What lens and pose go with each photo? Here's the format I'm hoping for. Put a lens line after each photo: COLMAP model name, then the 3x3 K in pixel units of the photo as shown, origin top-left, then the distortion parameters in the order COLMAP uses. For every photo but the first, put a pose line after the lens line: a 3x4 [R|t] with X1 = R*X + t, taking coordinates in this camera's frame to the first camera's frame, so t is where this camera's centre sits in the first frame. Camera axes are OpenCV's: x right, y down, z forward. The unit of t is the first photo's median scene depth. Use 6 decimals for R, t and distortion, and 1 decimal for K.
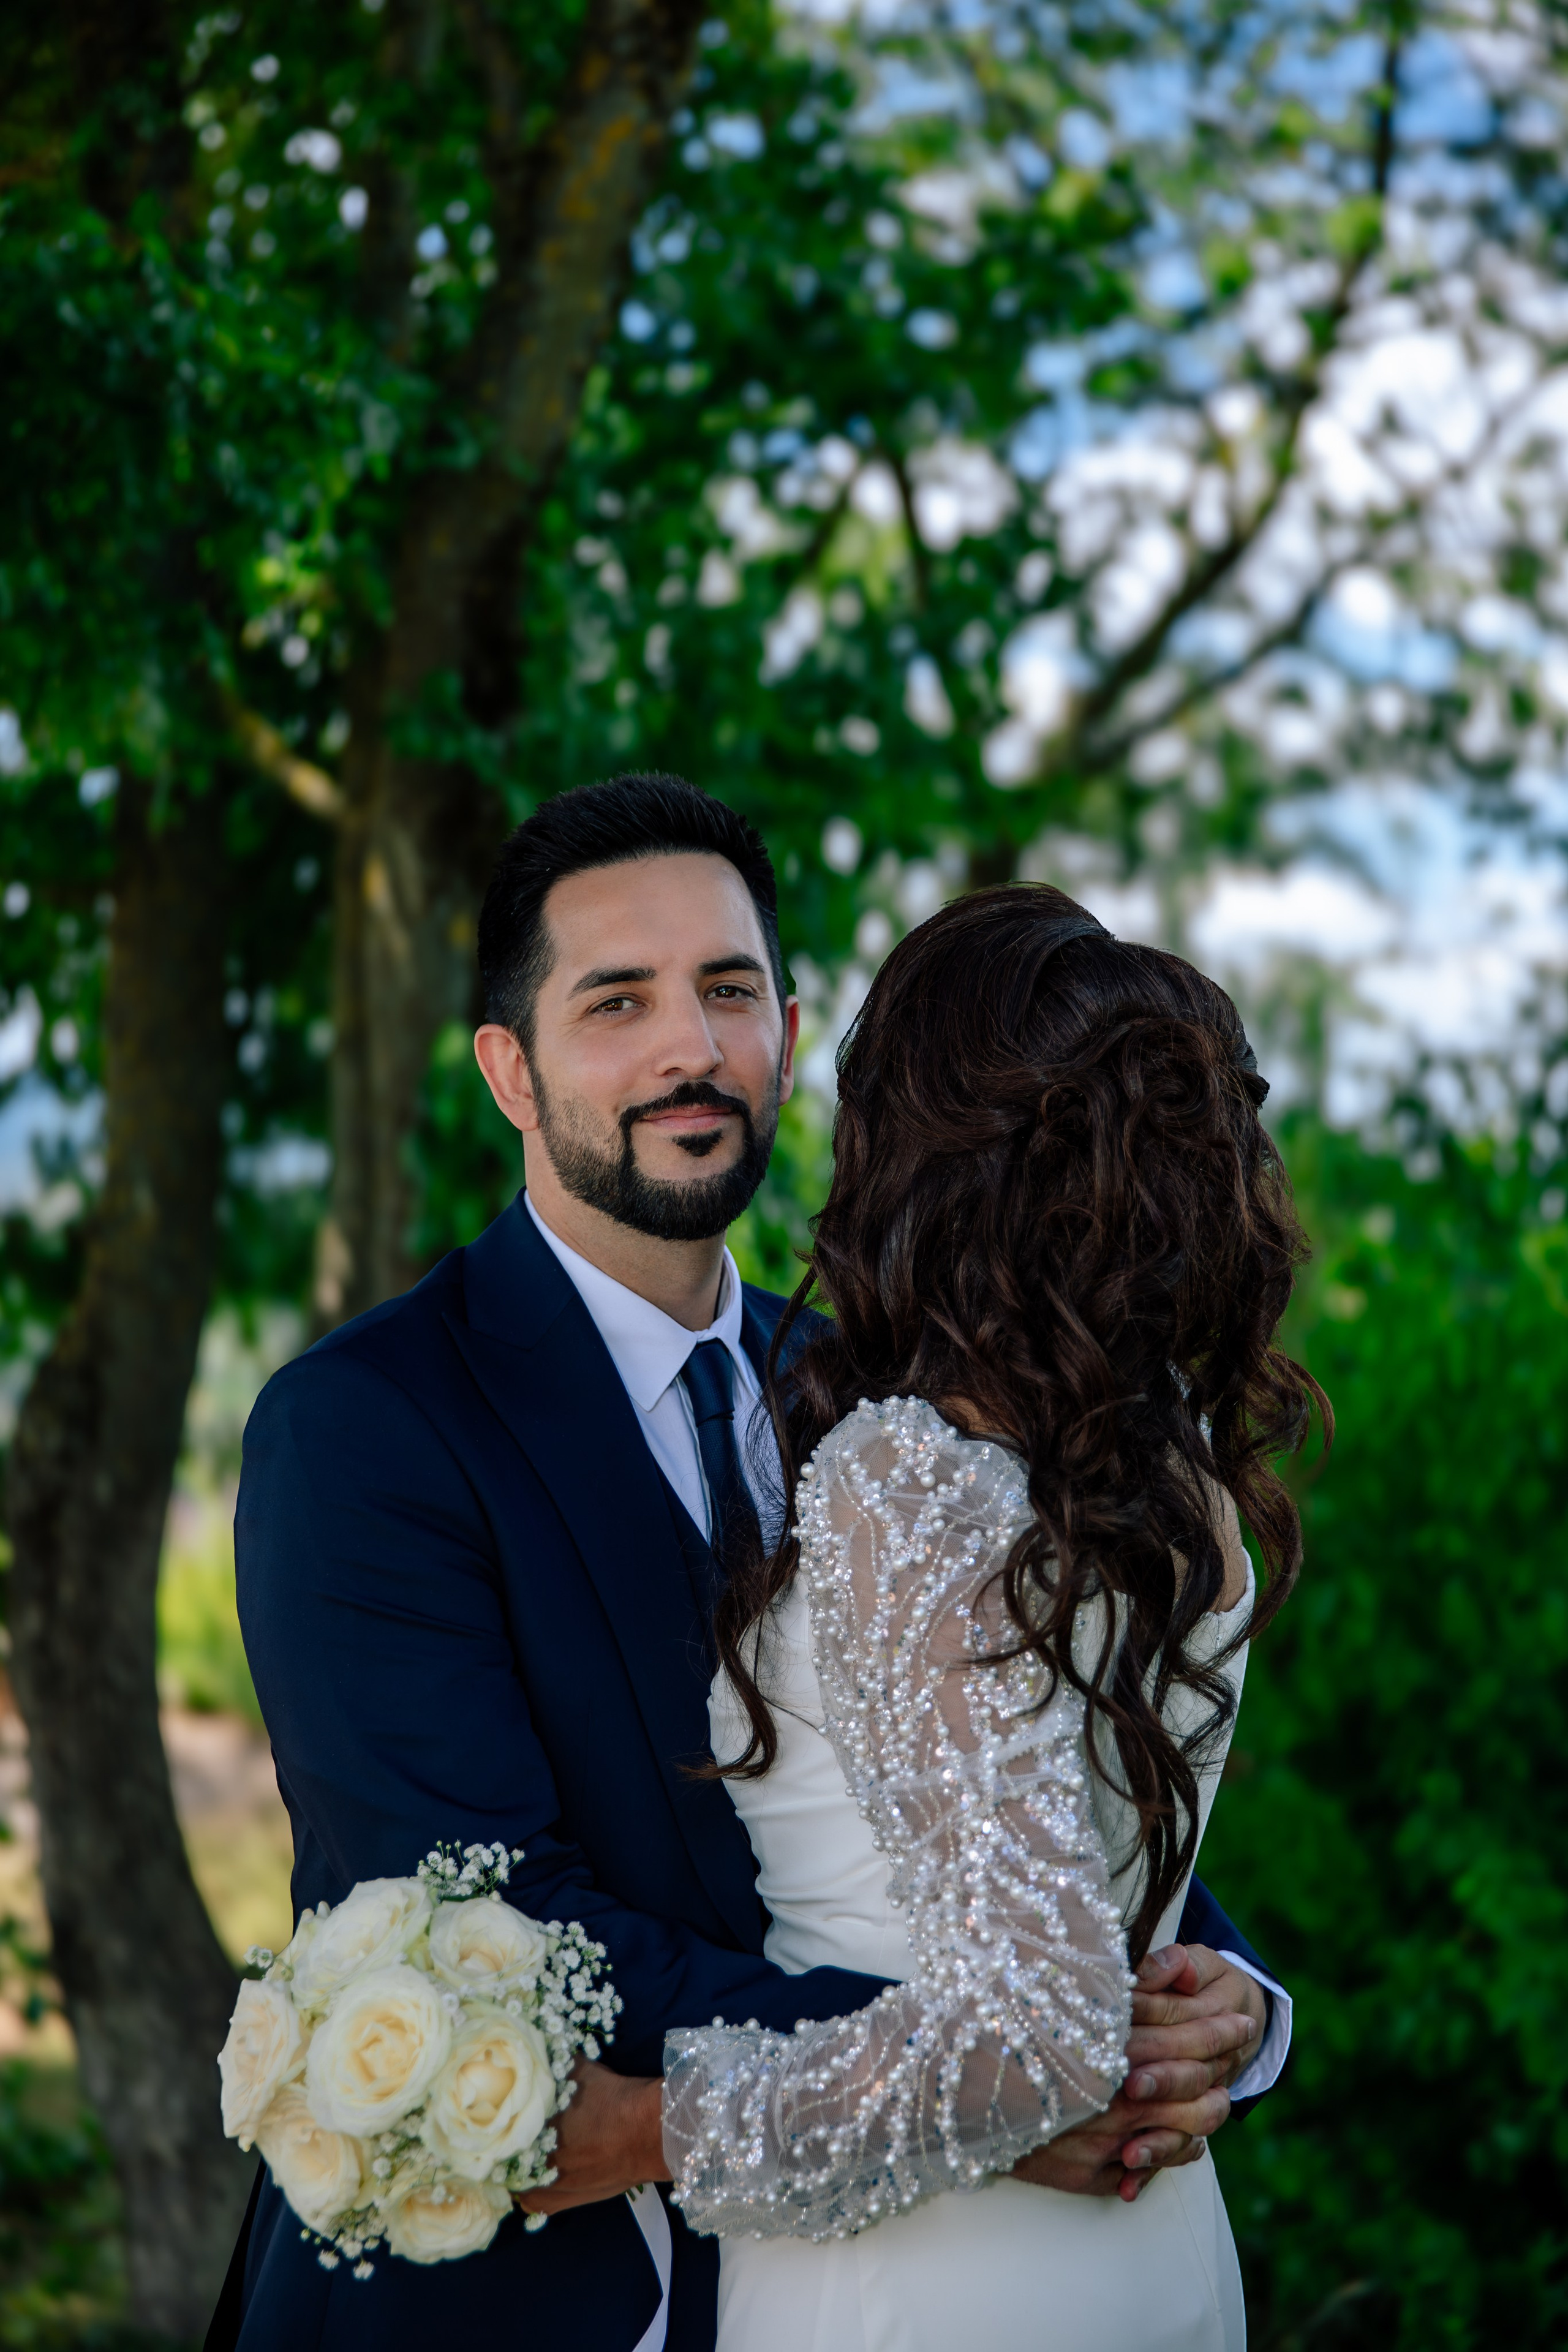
lens RADIAL K [[3835.9, 0, 783.9], [0, 3835.9, 1174.2], [0, 0, 1]] dist [0.044301, 0.000000]
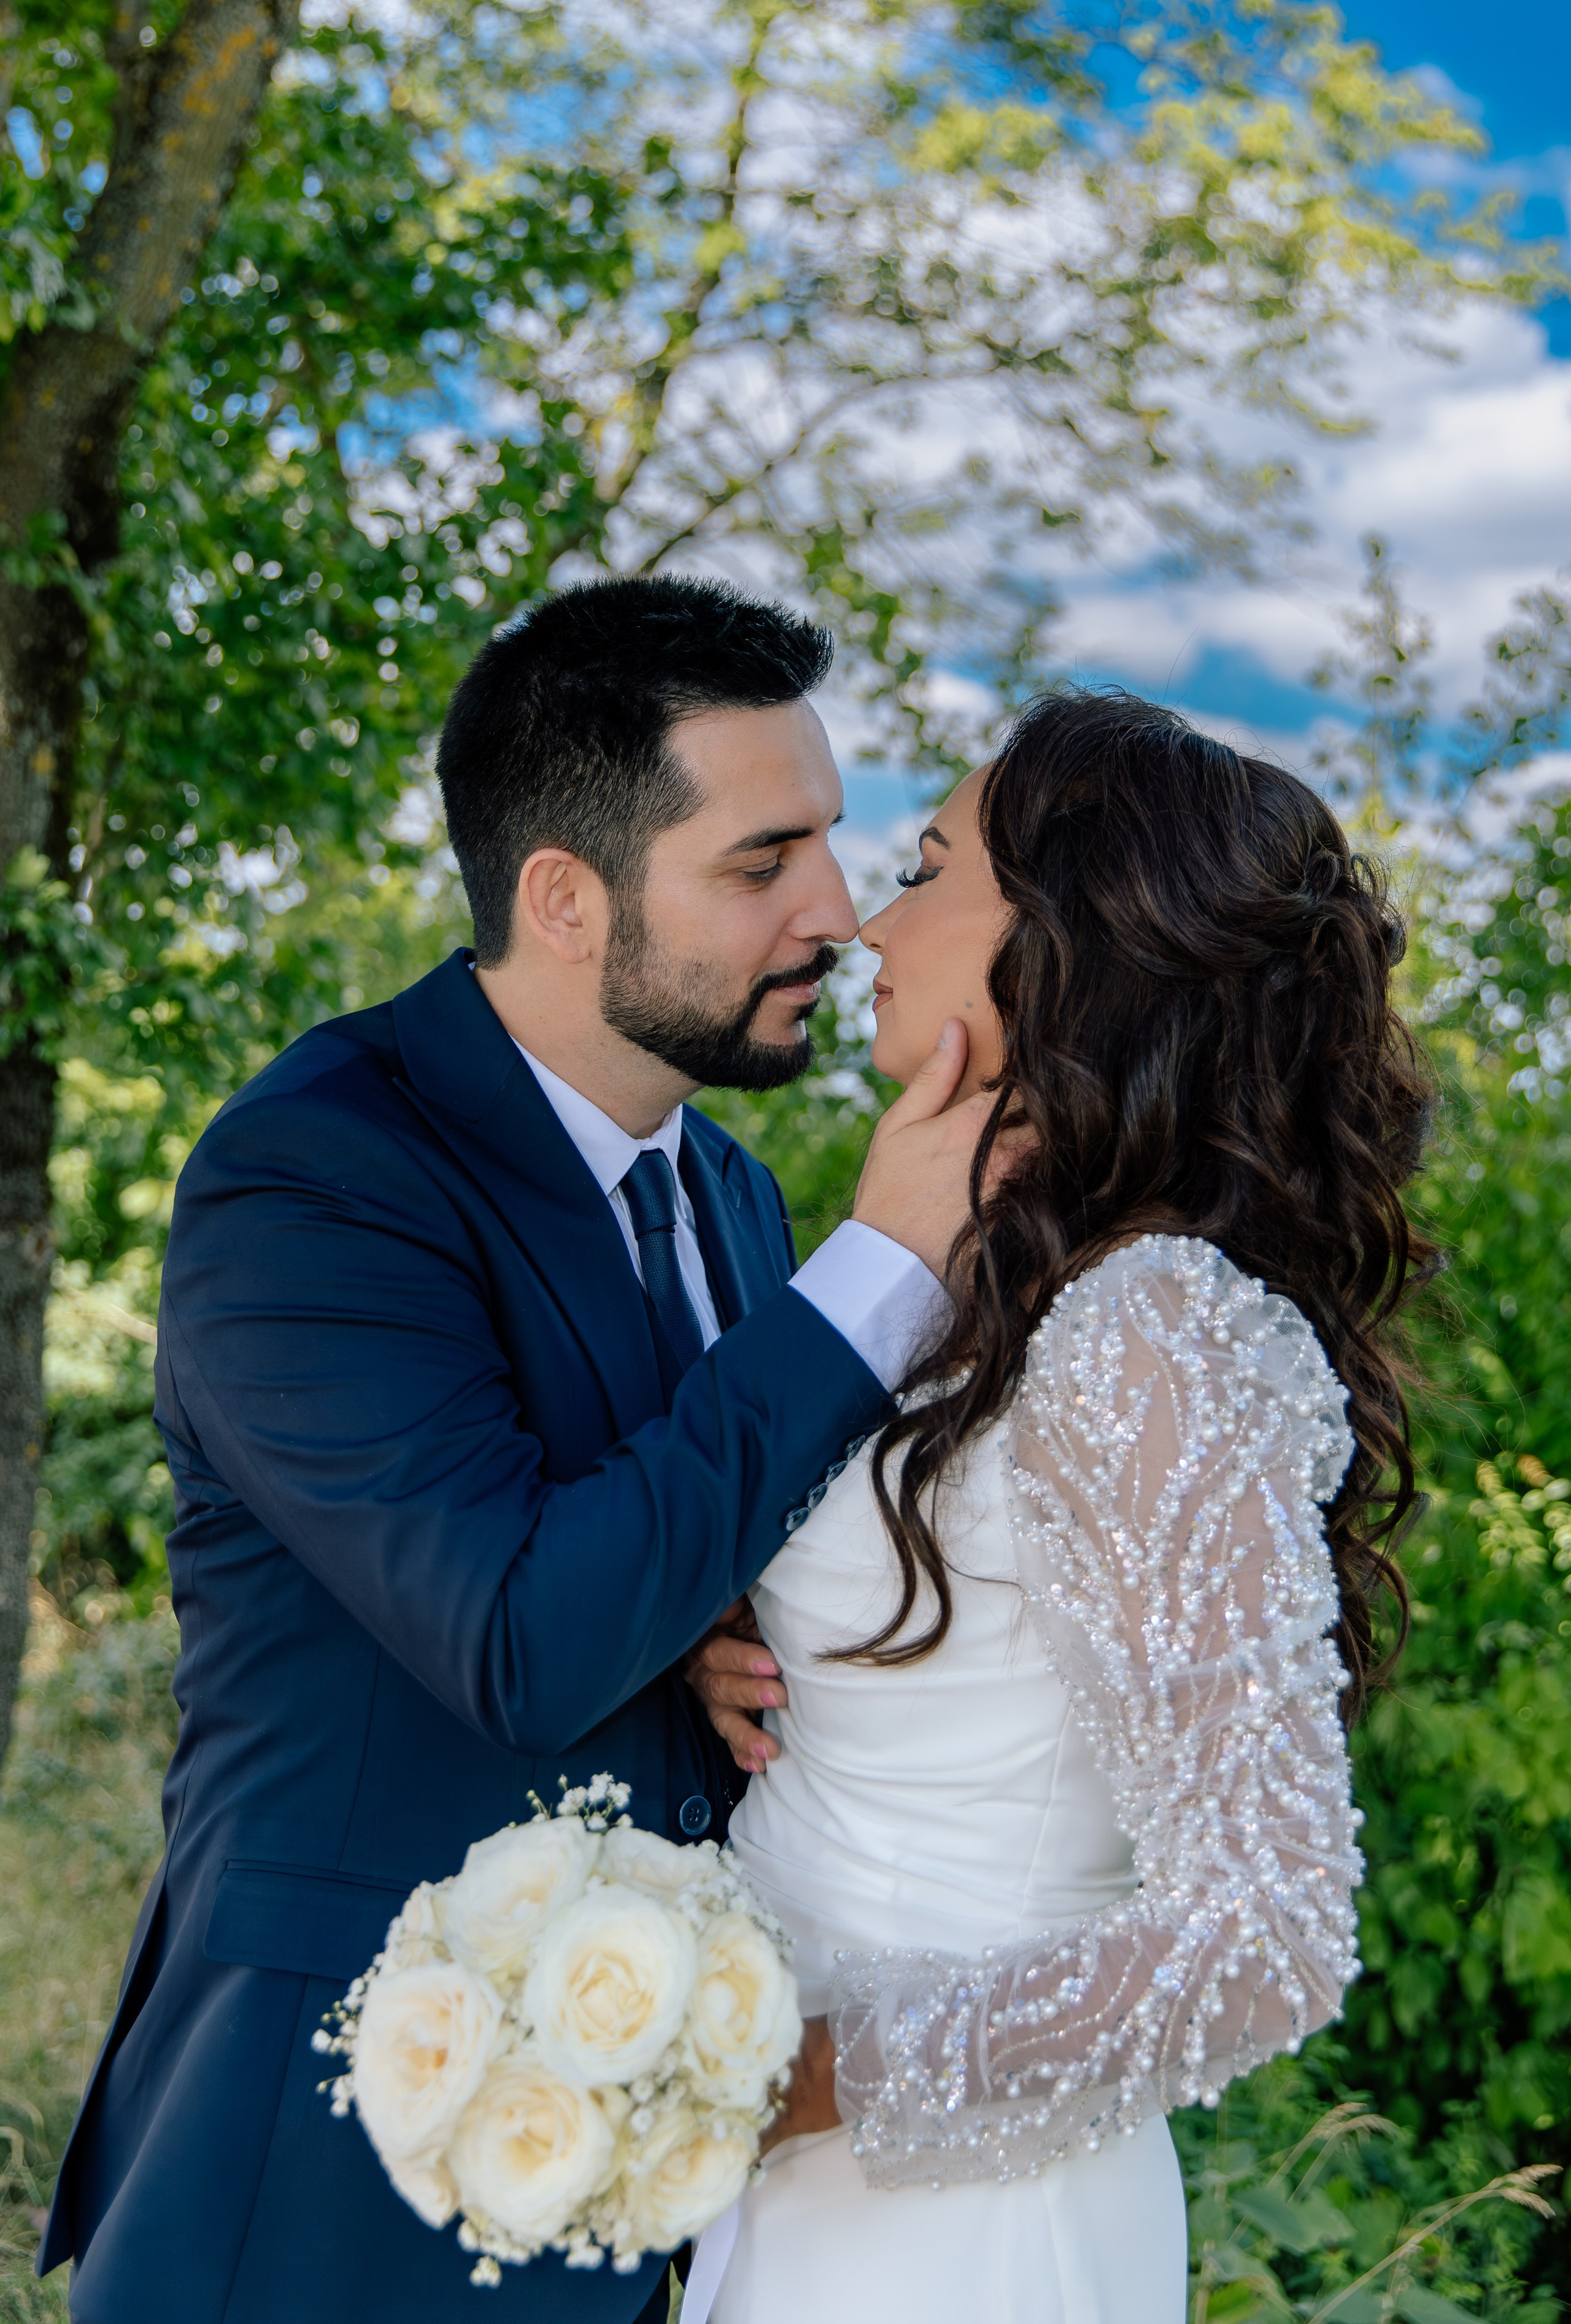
lens RADIAL K [[2572.7, 0, 785.2], [0, 2572.7, 1169.4], [0, 0, 1]] dist [-0.064019, 0.000000]
pose [[0.951215, 0.017753, 0.308019, -0.228335], [-0.037325, 0.997632, 0.057766, 0.012764], [-0.306264, -0.066445, 0.949625, 0.478232]]
